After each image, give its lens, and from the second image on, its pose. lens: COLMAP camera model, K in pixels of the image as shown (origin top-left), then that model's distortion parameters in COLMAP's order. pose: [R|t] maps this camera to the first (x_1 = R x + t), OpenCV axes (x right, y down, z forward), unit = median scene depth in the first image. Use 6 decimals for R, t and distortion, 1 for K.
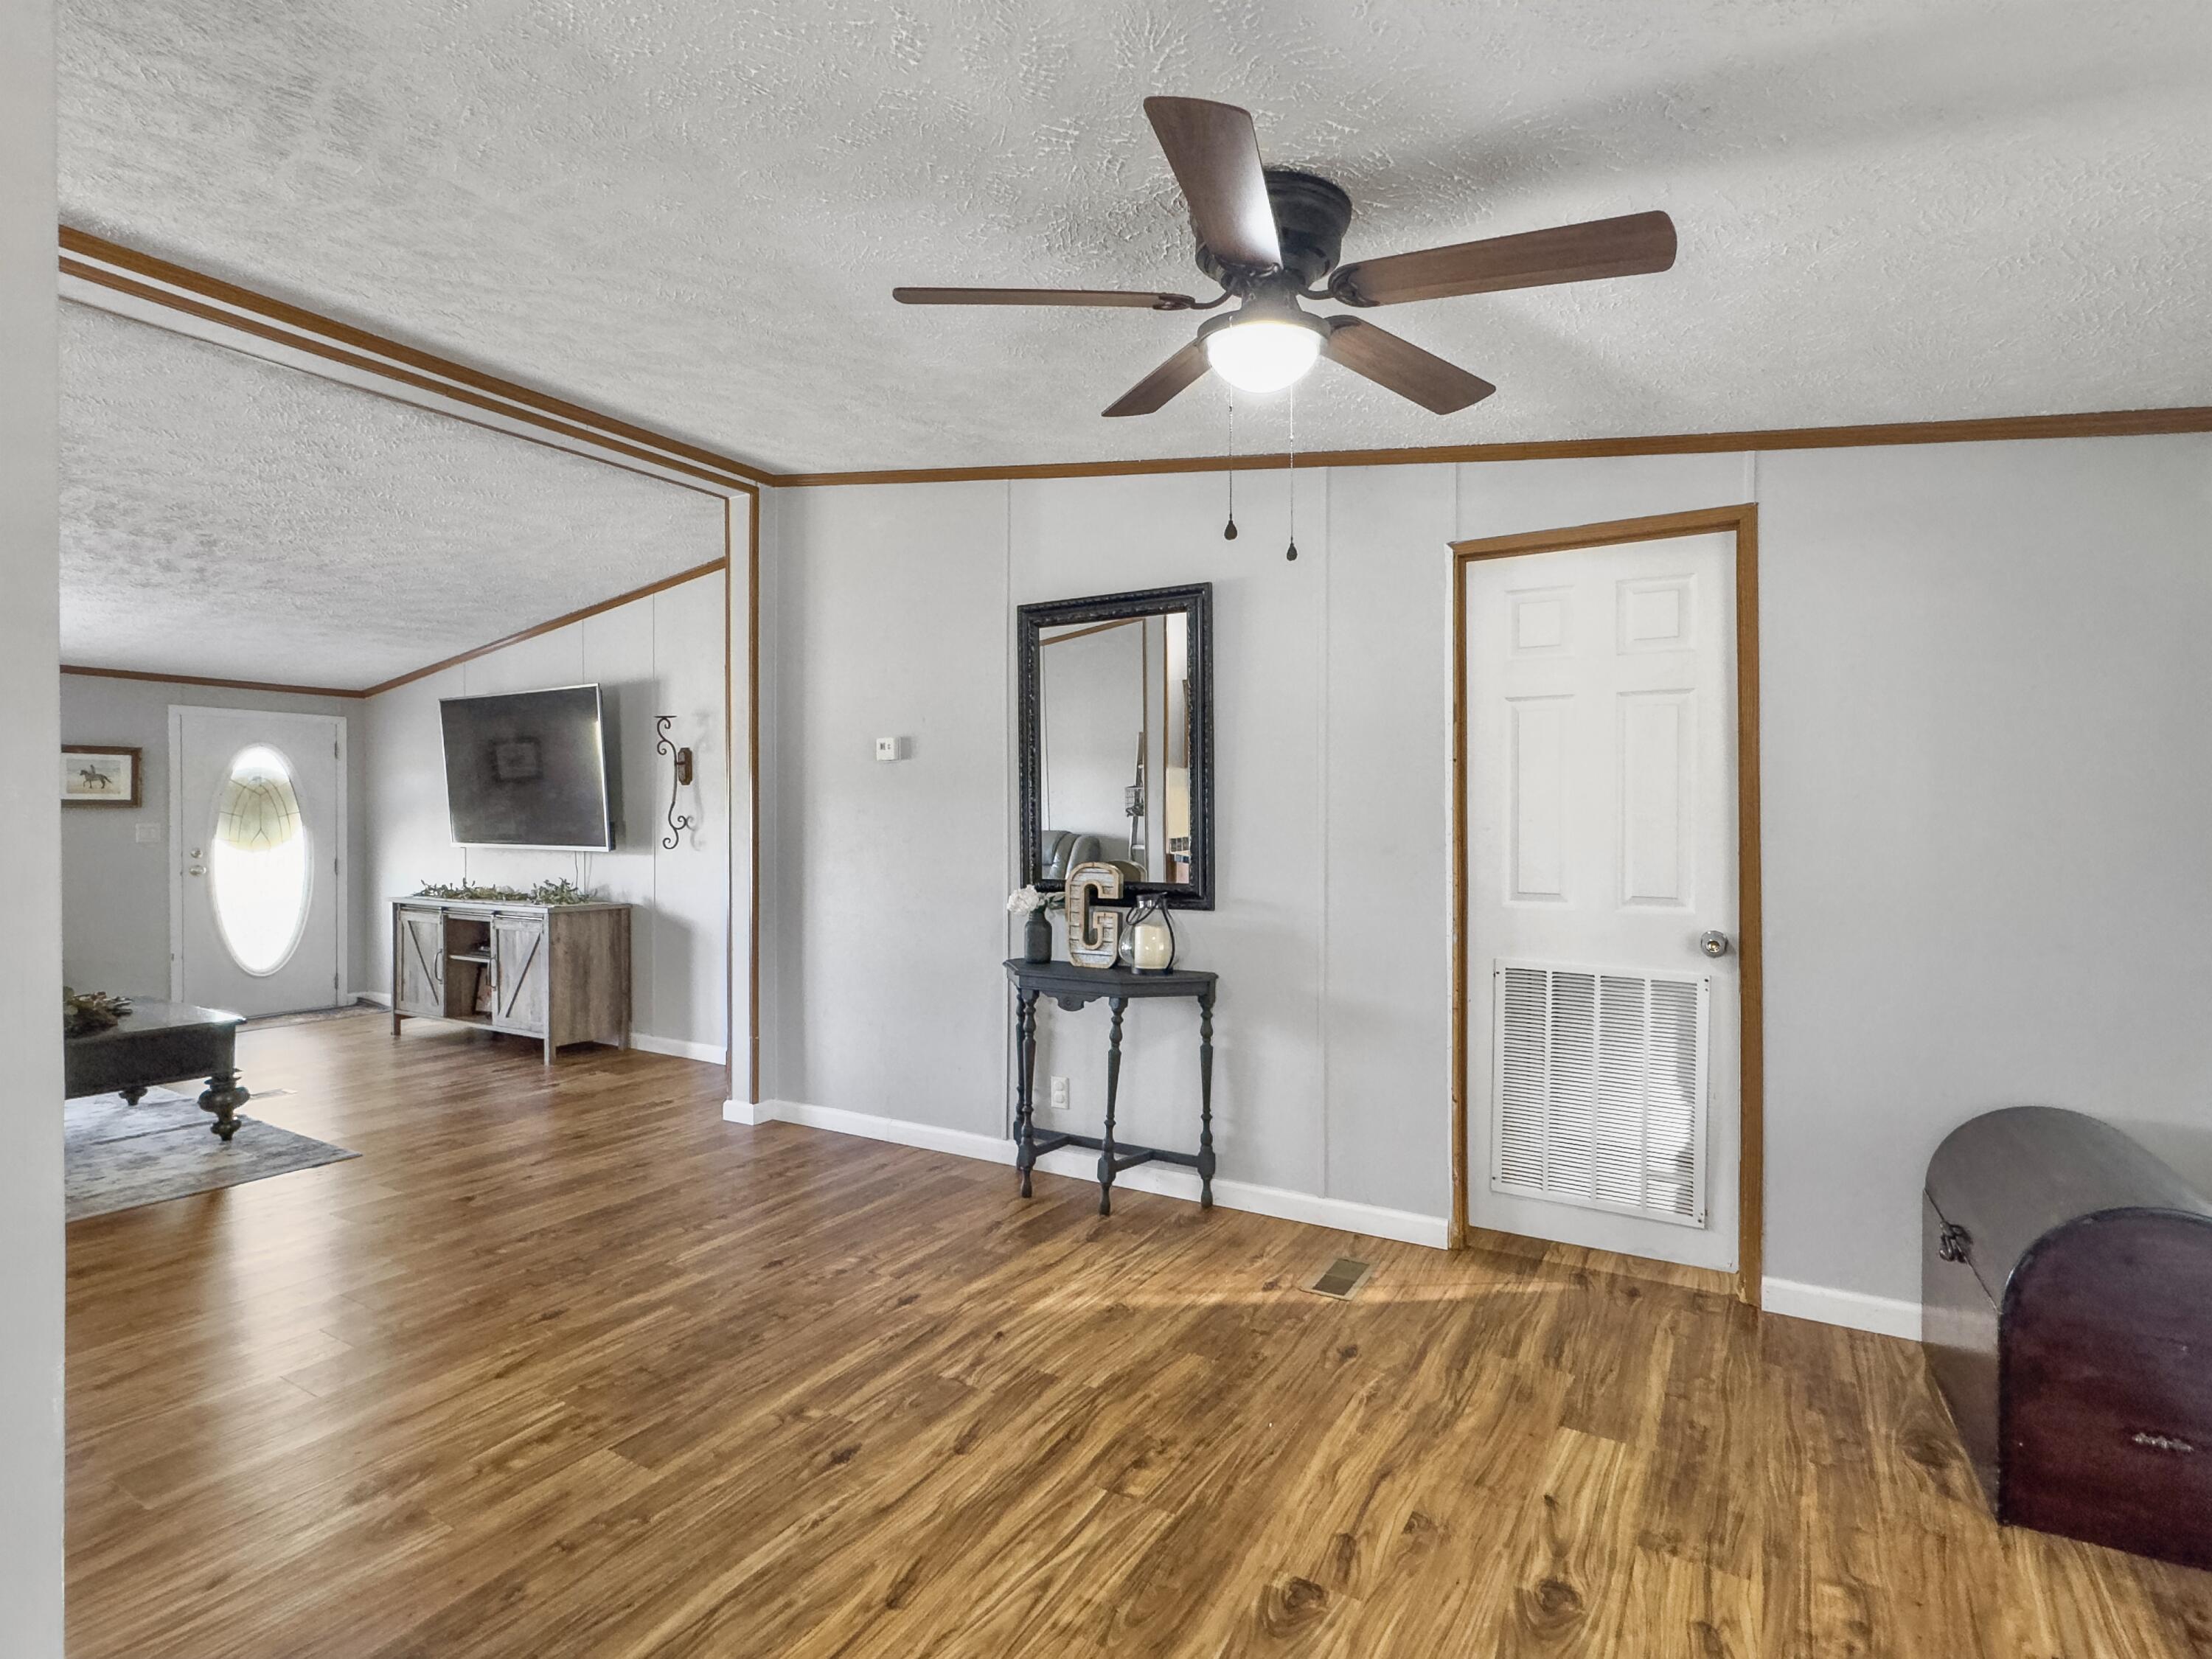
lens RADIAL K [[1113.6, 0, 1106.0], [0, 1113.6, 829.5], [0, 0, 1]] dist [-0.002095, 0.000015]
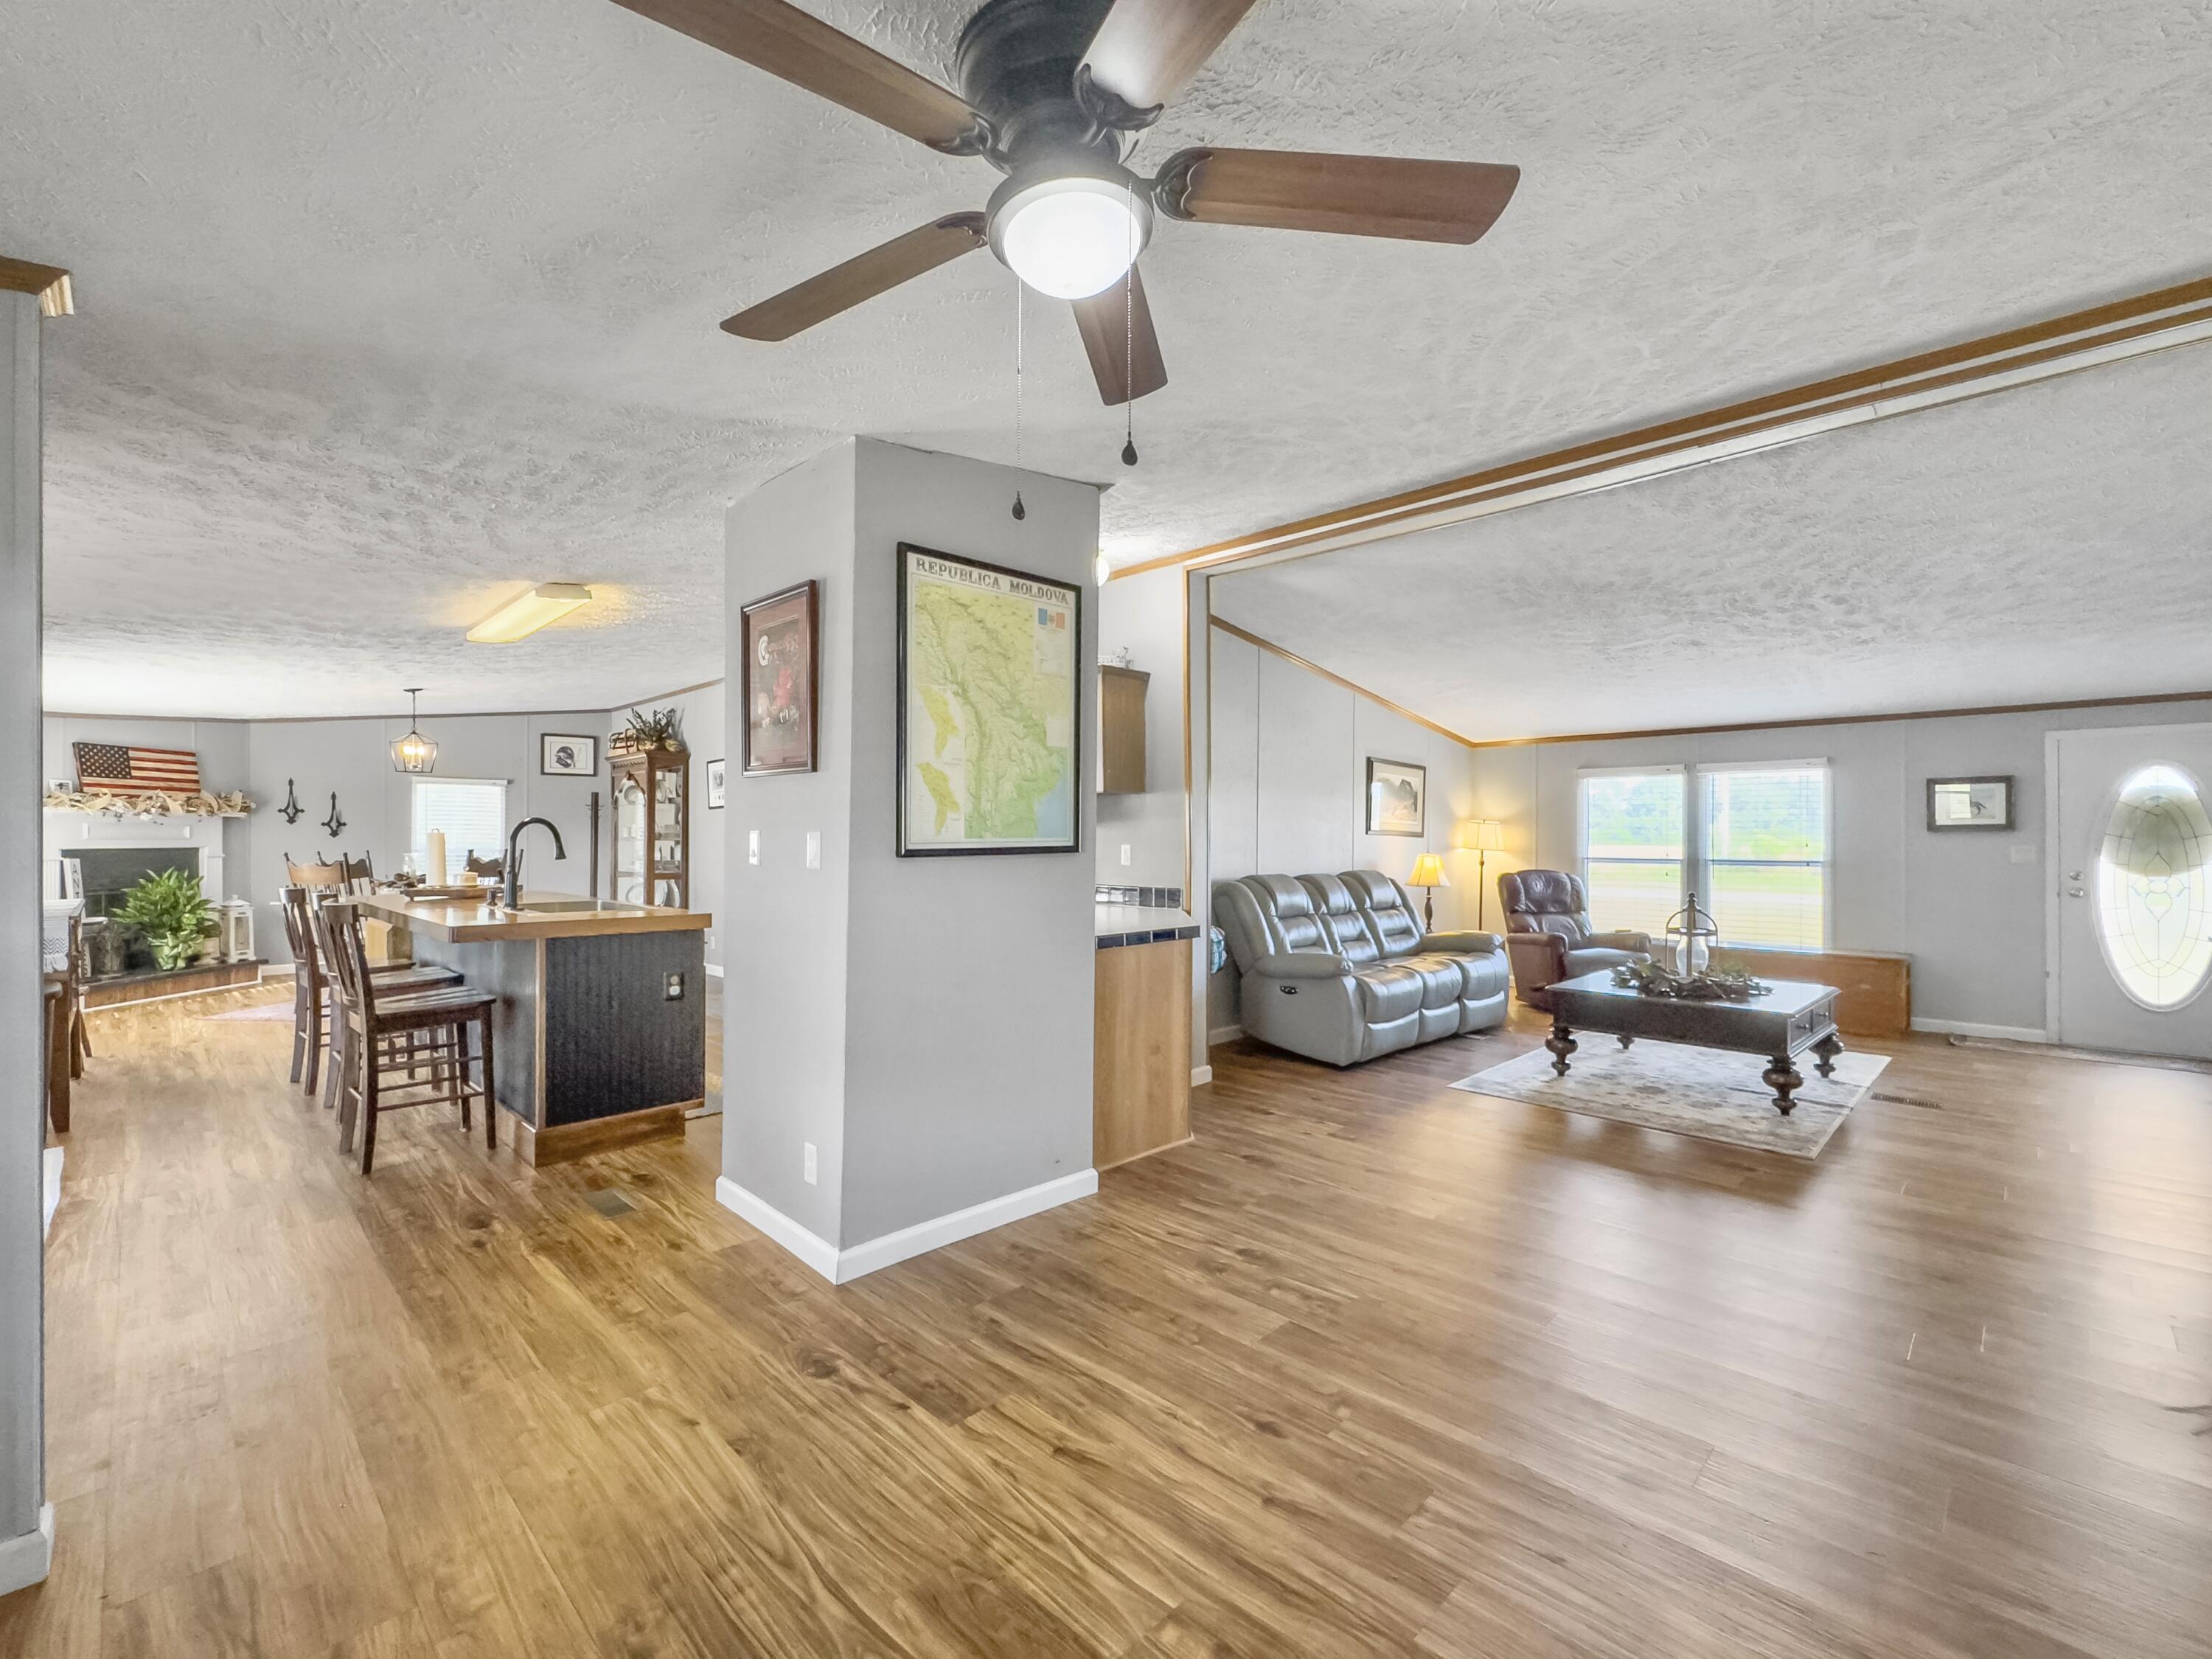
lens RADIAL K [[963.2, 0, 1106.0], [0, 963.2, 829.5], [0, 0, 1]] dist [0.000226, 0.000075]
pose [[-0.243164, -0.013279, -0.969894, 0.760369], [-0.010370, 0.999885, -0.011089, -0.005195], [0.969930, 0.007362, -0.243273, 1.138918]]
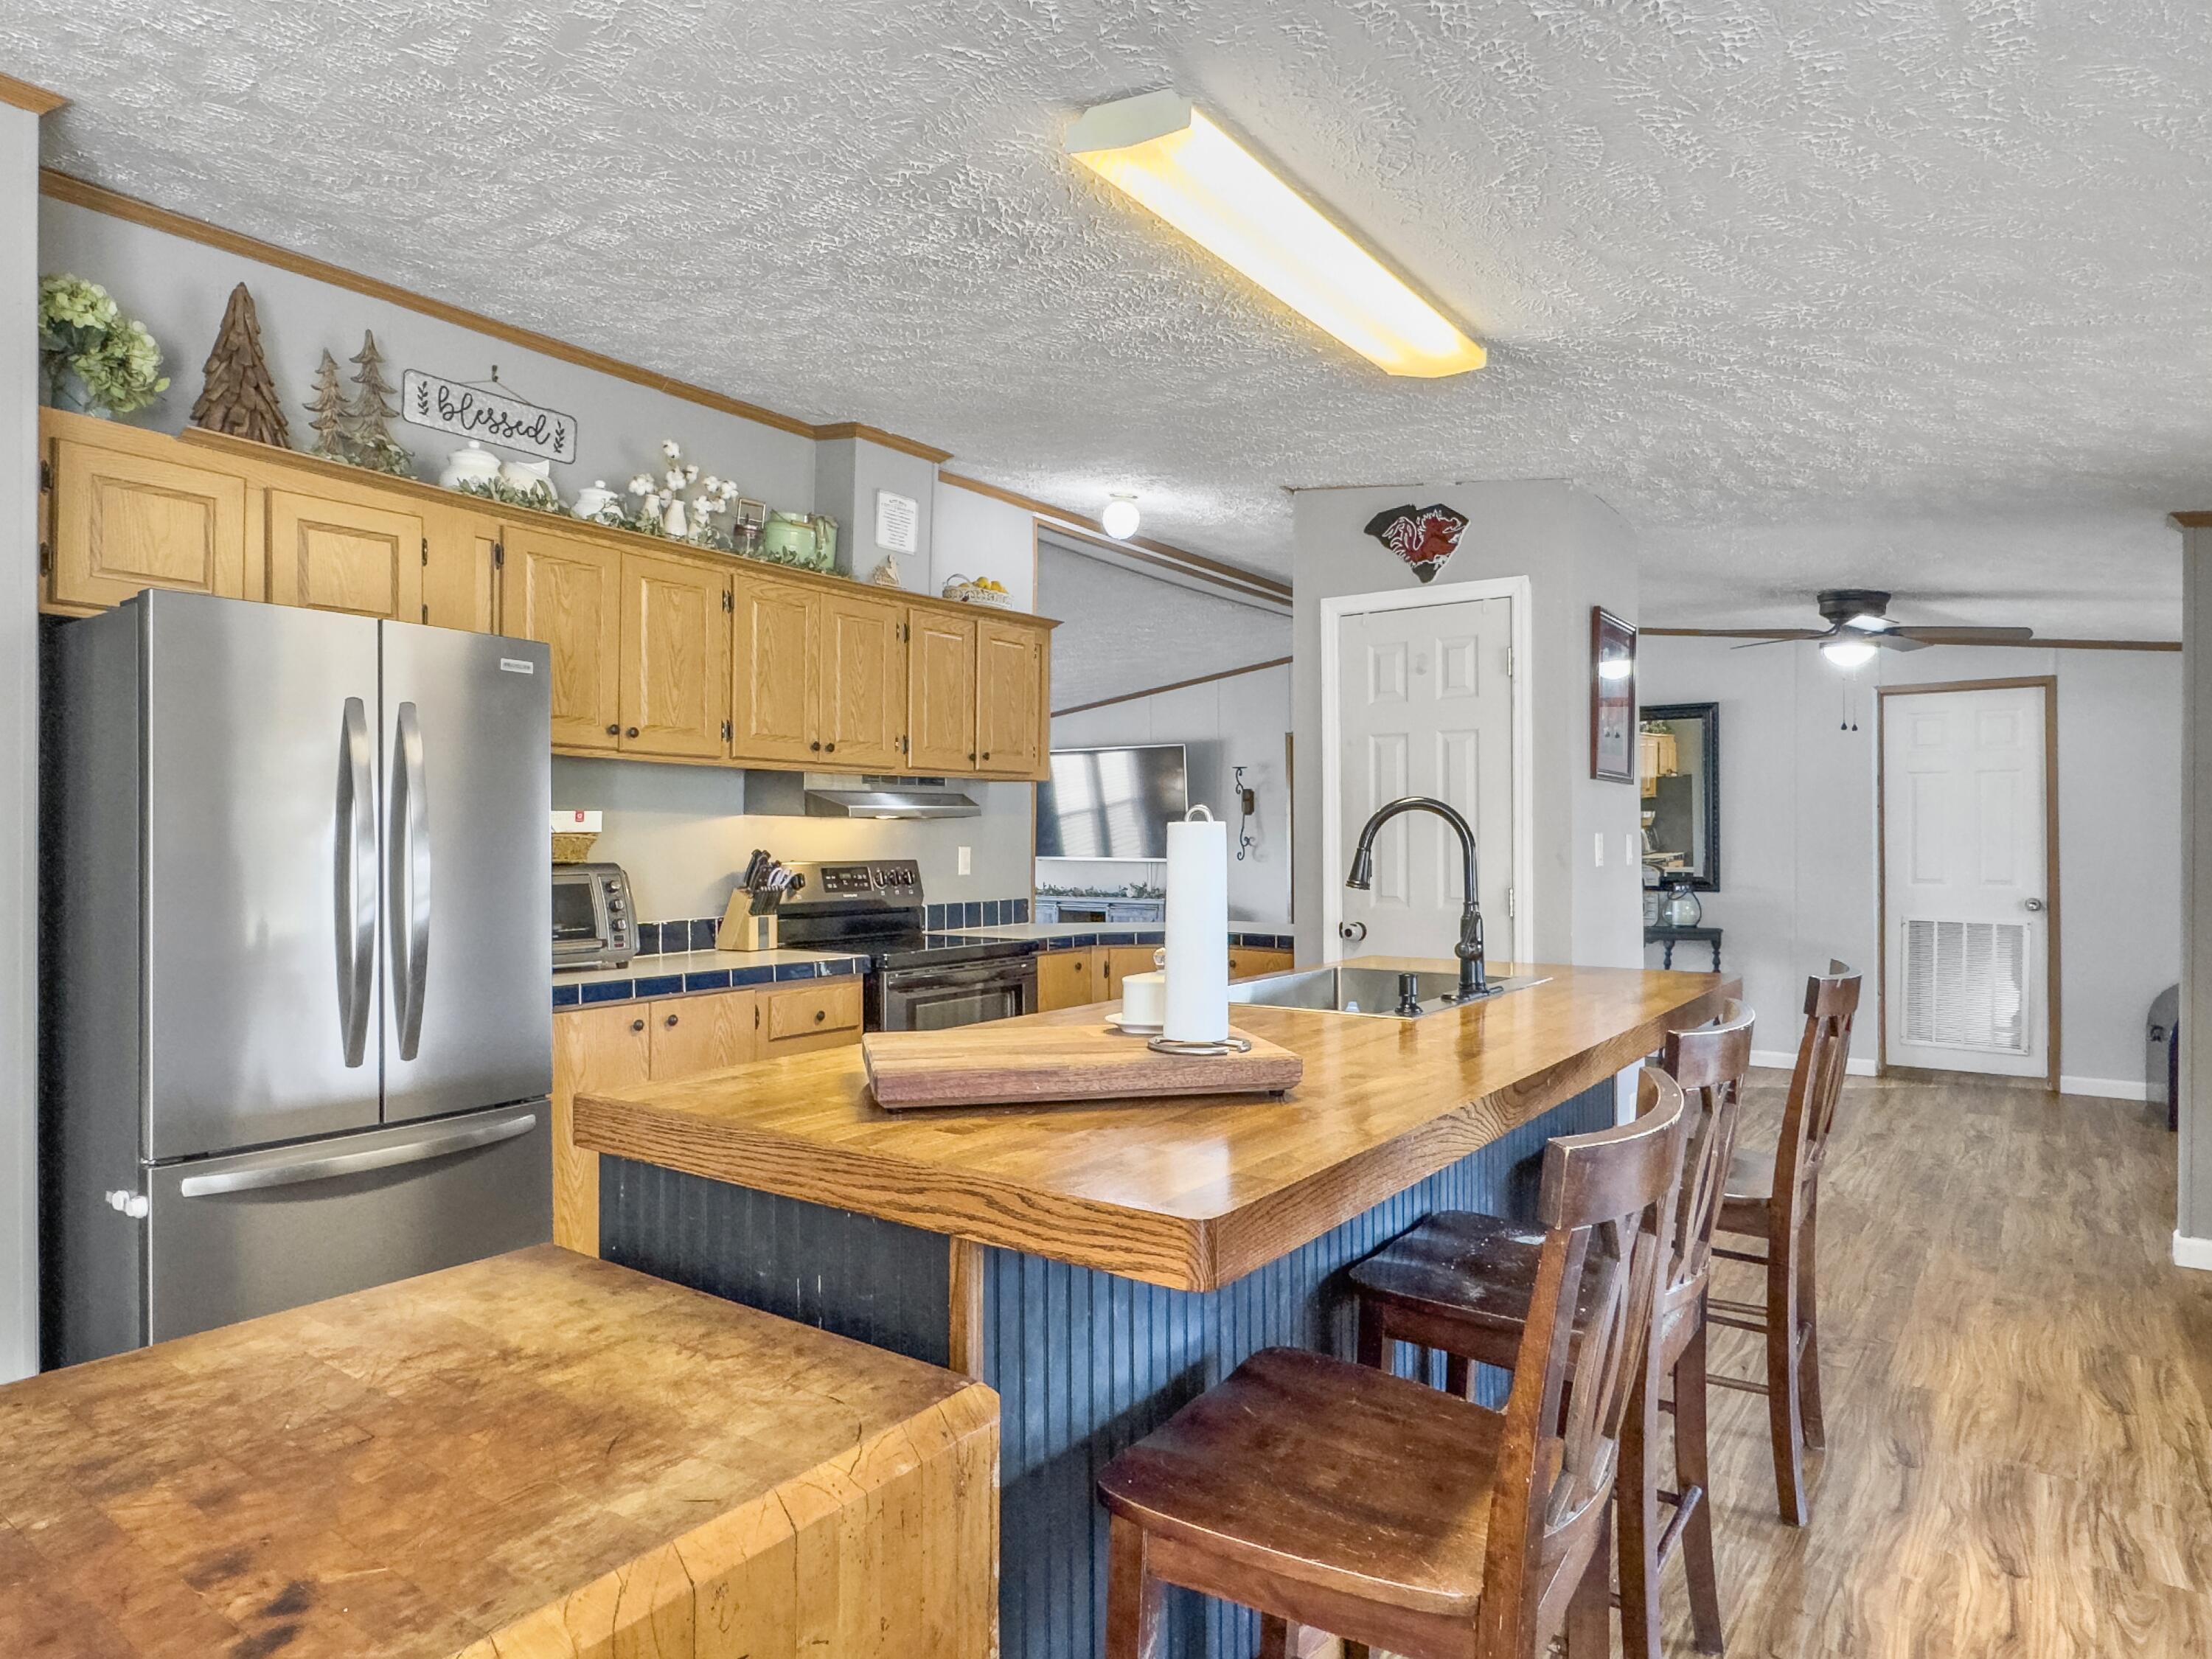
lens RADIAL K [[1343.2, 0, 1105.8], [0, 1343.2, 854.5], [0, 0, 1]] dist [0.008162, 0.002738]
pose [[0.995247, -0.001919, -0.097366, -0.644334], [0.002081, 0.999997, 0.001567, 0.009697], [0.097363, -0.001762, 0.995247, -1.158080]]
